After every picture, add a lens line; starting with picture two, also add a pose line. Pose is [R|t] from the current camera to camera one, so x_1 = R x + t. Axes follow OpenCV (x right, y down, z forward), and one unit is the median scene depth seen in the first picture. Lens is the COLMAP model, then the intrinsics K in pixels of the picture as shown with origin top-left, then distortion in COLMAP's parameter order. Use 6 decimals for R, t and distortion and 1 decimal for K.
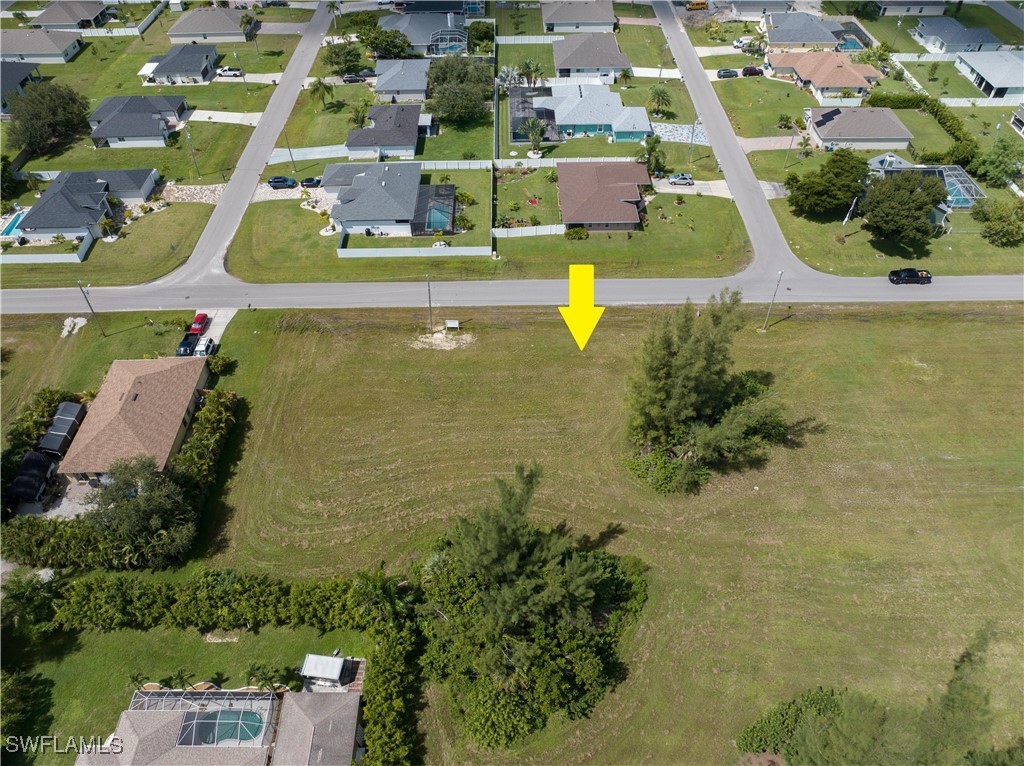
lens RADIAL K [[726.4, 0, 512.0], [0, 726.4, 383.0], [0, 0, 1]] dist [-0.053952, 0.028253]
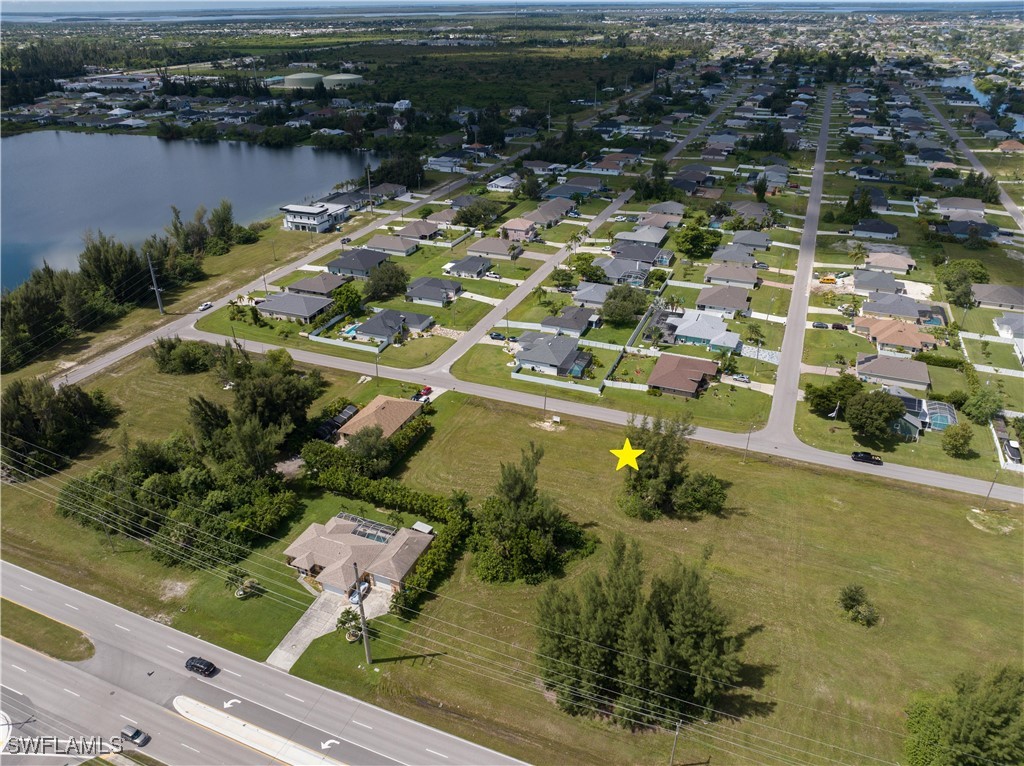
lens RADIAL K [[726.4, 0, 512.0], [0, 726.4, 383.0], [0, 0, 1]] dist [-0.053952, 0.028253]
pose [[0.920617, 0.184952, -0.343885, 0.295099], [-0.280886, 0.925459, -0.254221, 0.228419], [0.271233, 0.330632, 0.903944, -0.453776]]
